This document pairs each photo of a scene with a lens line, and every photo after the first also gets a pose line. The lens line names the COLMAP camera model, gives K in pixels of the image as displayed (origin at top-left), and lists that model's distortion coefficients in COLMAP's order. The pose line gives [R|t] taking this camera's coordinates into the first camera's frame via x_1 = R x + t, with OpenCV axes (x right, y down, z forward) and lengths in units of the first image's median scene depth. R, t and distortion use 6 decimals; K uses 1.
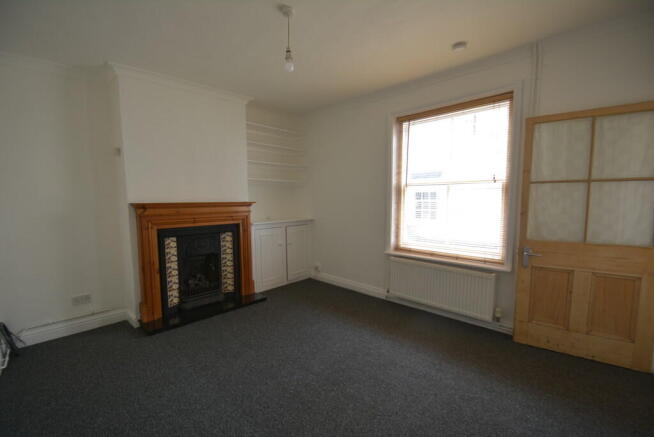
lens RADIAL K [[295.7, 0, 324.9], [0, 295.7, 219.4], [0, 0, 1]] dist [0.023665, -0.000177]
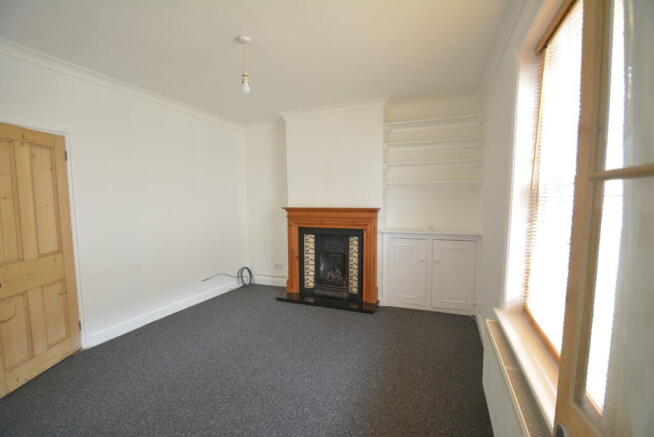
lens RADIAL K [[295.7, 0, 325.9], [0, 295.7, 223.0], [0, 0, 1]] dist [0.023665, -0.000177]
pose [[0.388549, 0.079484, -0.917993, 0.598749], [-0.065712, 0.996126, 0.058436, -0.059862], [0.919082, 0.037618, 0.392267, 0.499889]]
